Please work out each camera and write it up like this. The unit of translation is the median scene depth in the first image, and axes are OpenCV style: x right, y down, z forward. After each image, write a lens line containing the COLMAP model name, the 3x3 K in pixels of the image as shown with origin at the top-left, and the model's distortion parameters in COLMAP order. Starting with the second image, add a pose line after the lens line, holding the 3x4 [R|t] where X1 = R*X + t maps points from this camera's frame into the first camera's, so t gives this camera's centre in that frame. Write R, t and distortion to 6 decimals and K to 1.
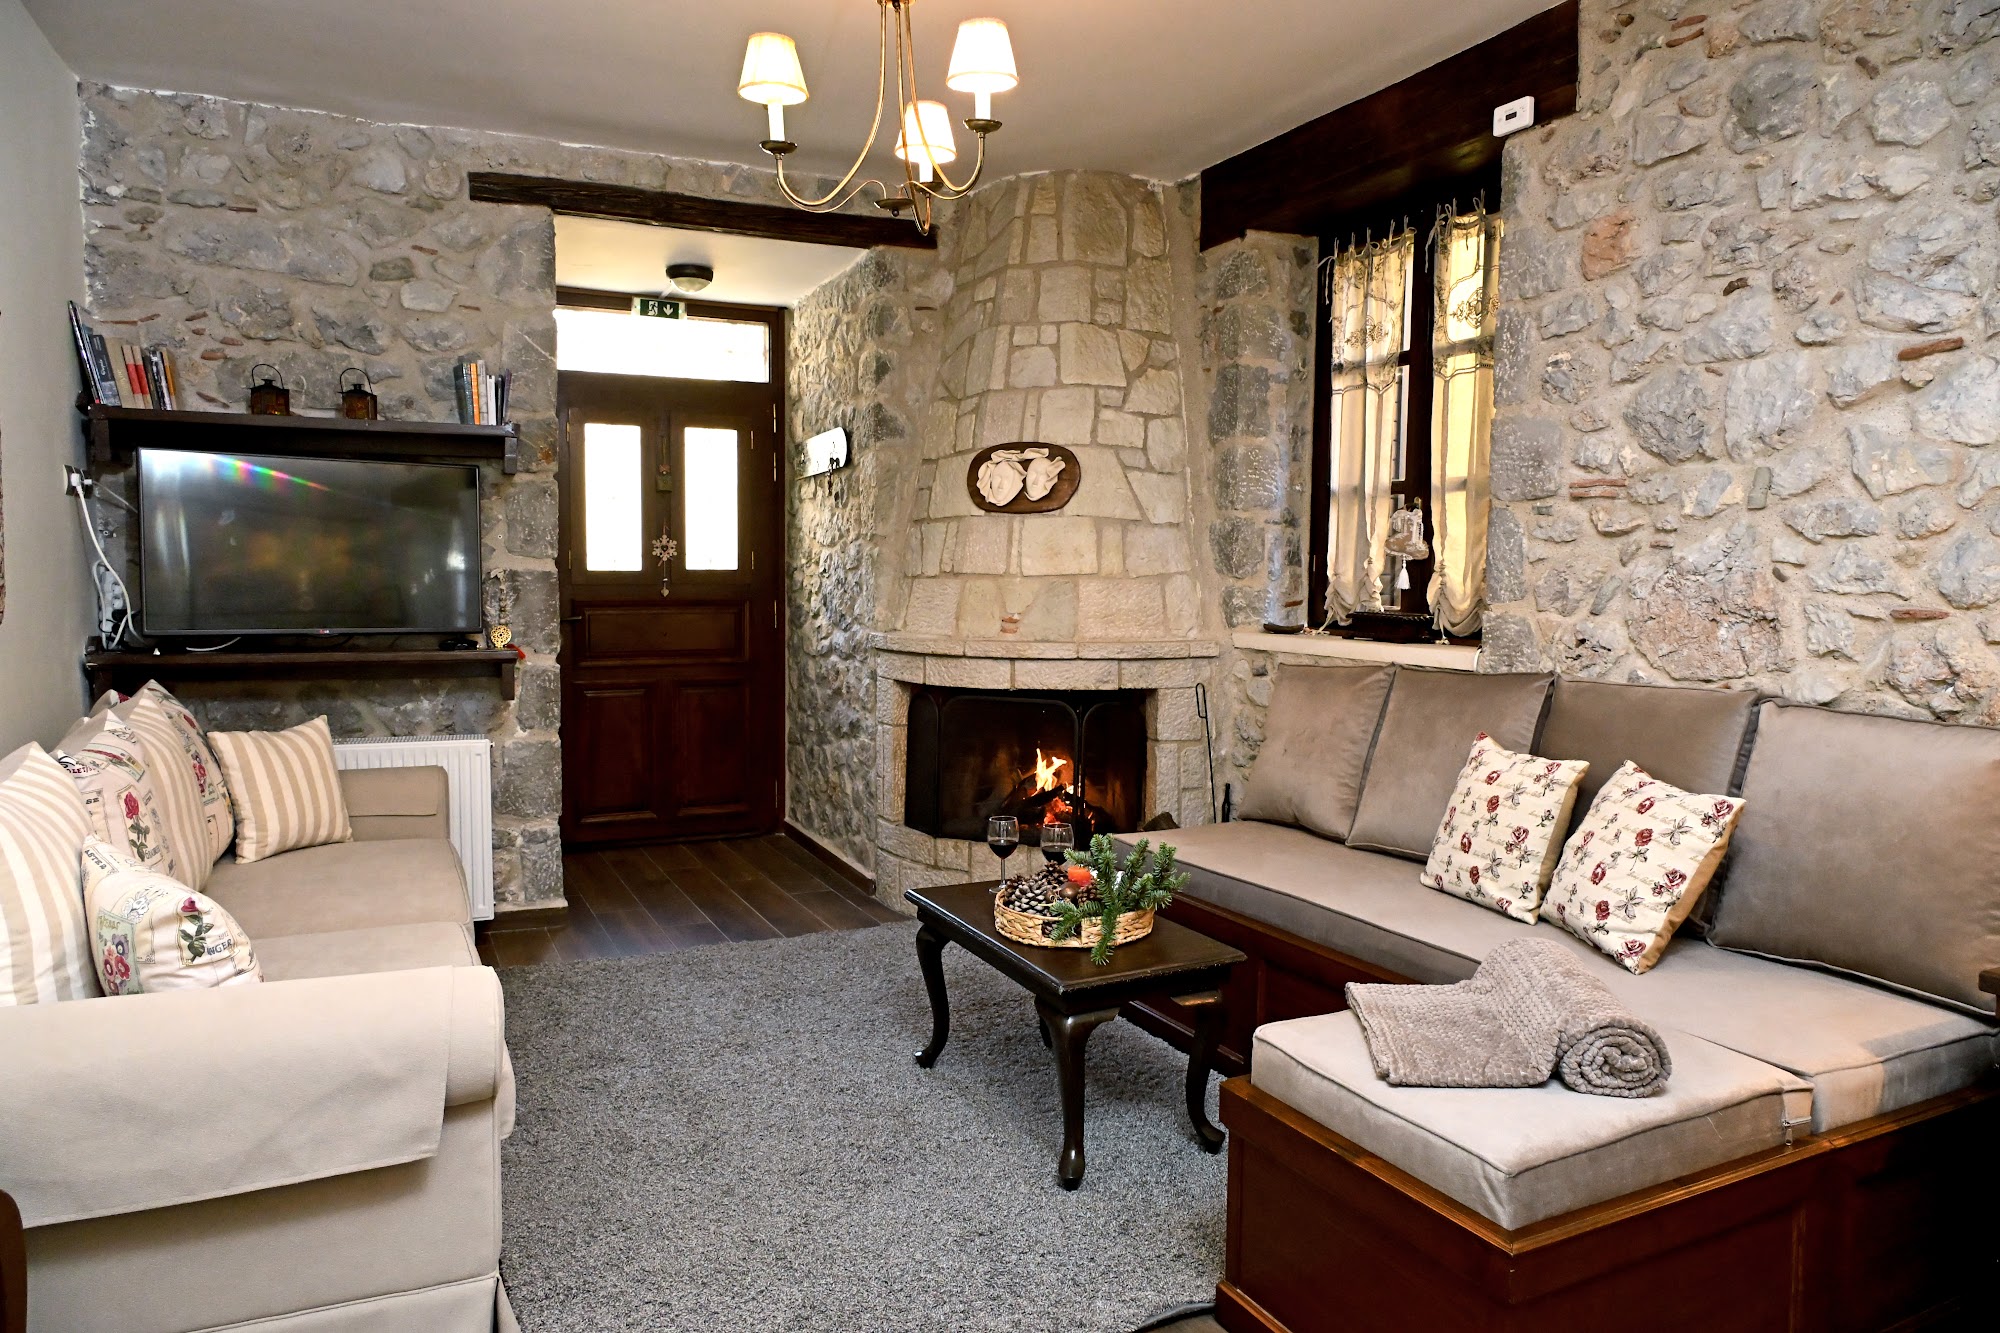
lens RADIAL K [[1310.9, 0, 1001.5], [0, 1310.9, 674.8], [0, 0, 1]] dist [0.002687, 0.002743]
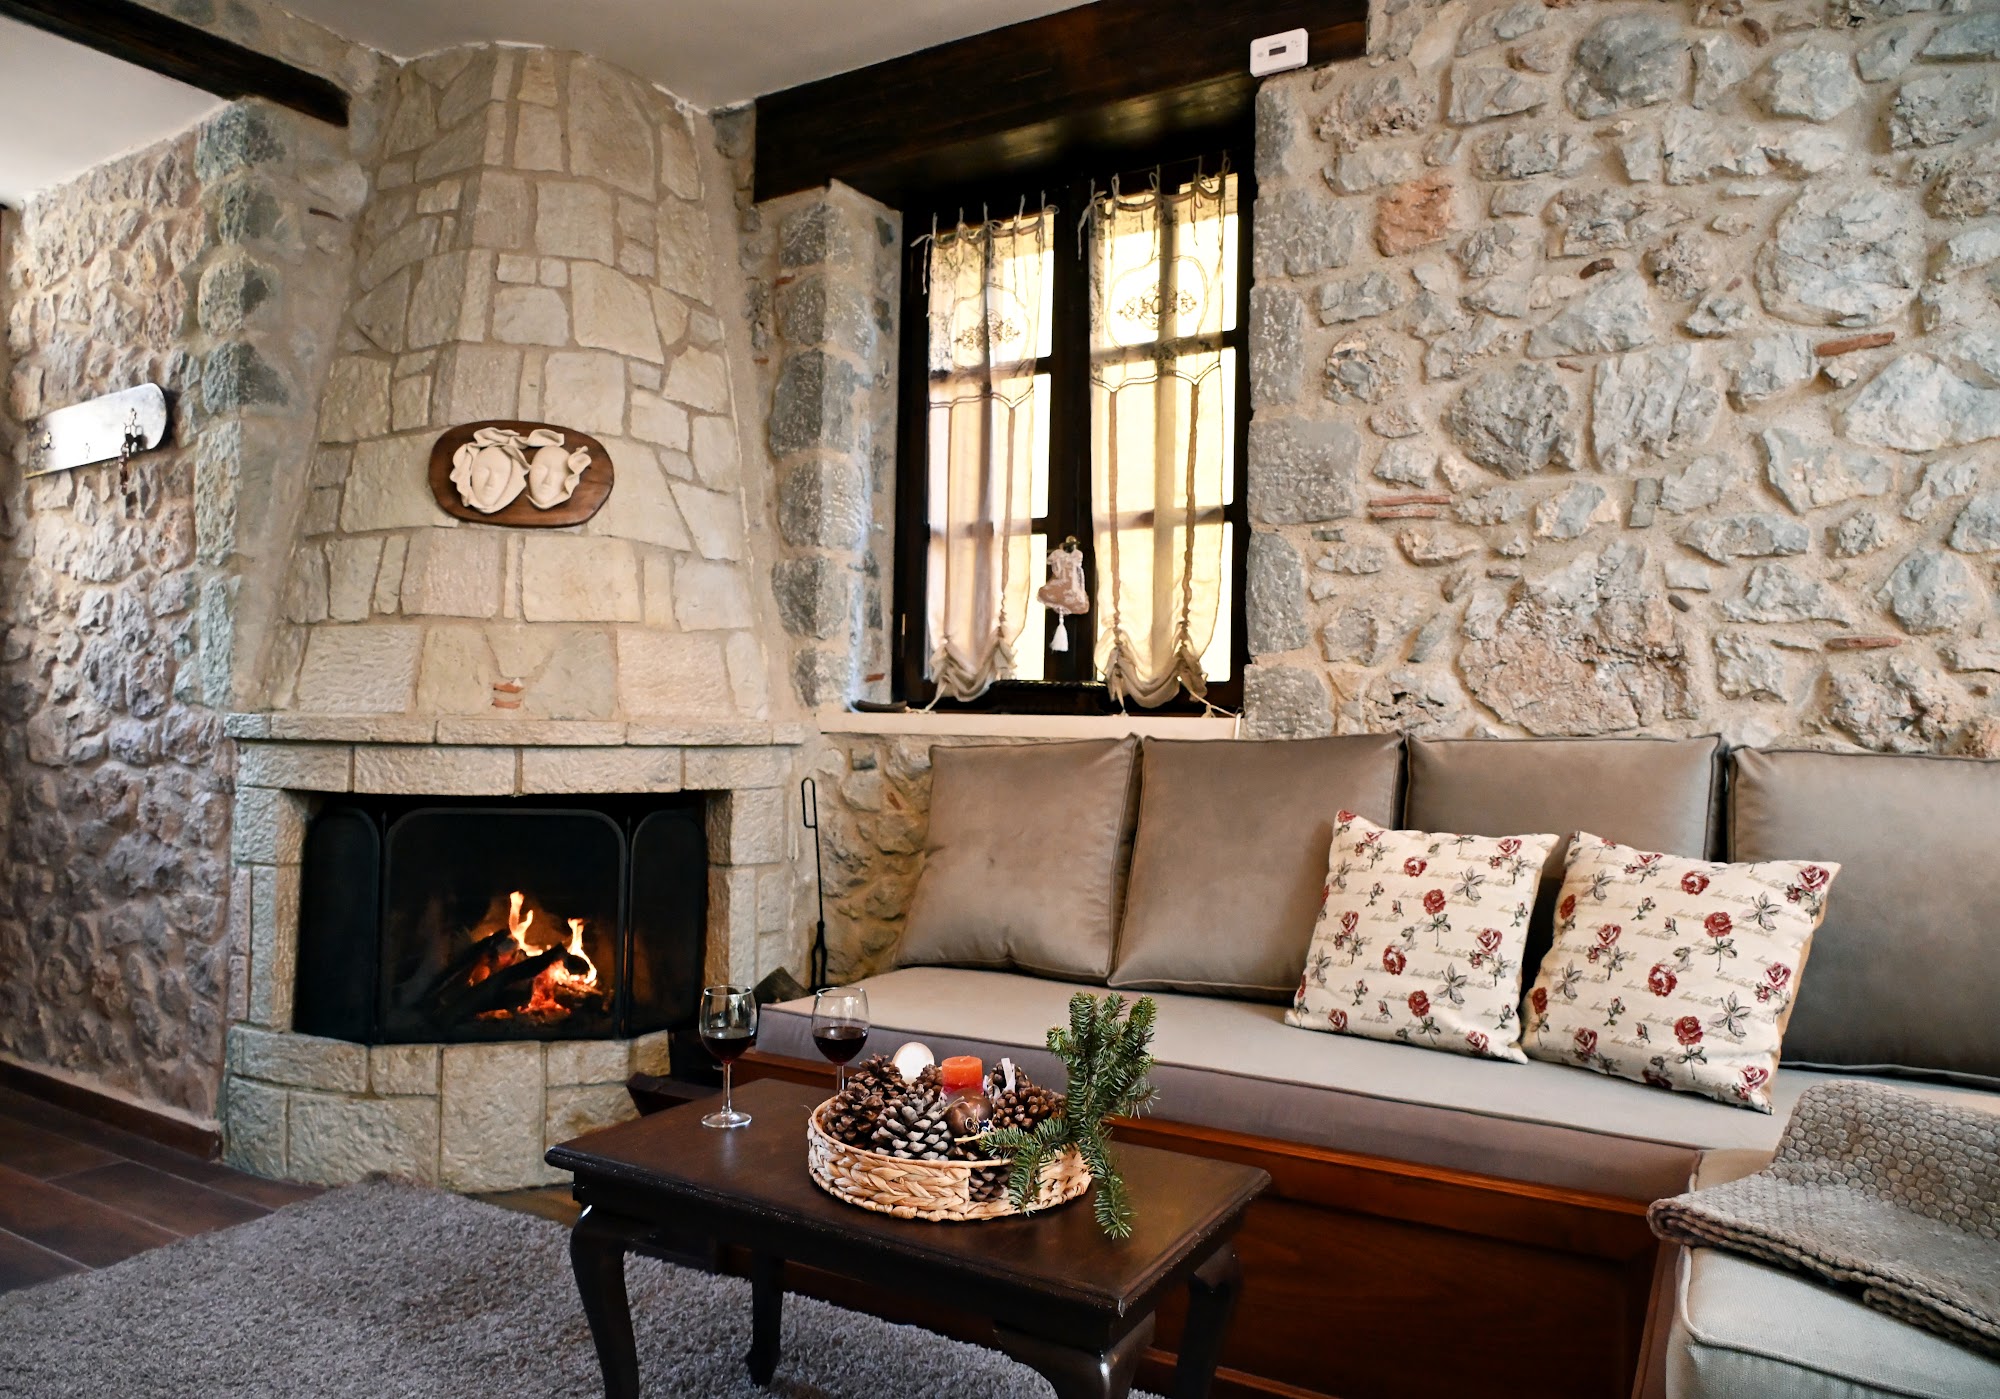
lens RADIAL K [[1399.2, 0, 999.2], [0, 1399.2, 691.3], [0, 0, 1]] dist [0.004972, -0.006927]
pose [[0.847896, 0.016648, 0.529901, -0.167419], [0.032266, 0.996034, -0.082920, 0.026842], [-0.529179, 0.087405, 0.843996, 0.319641]]
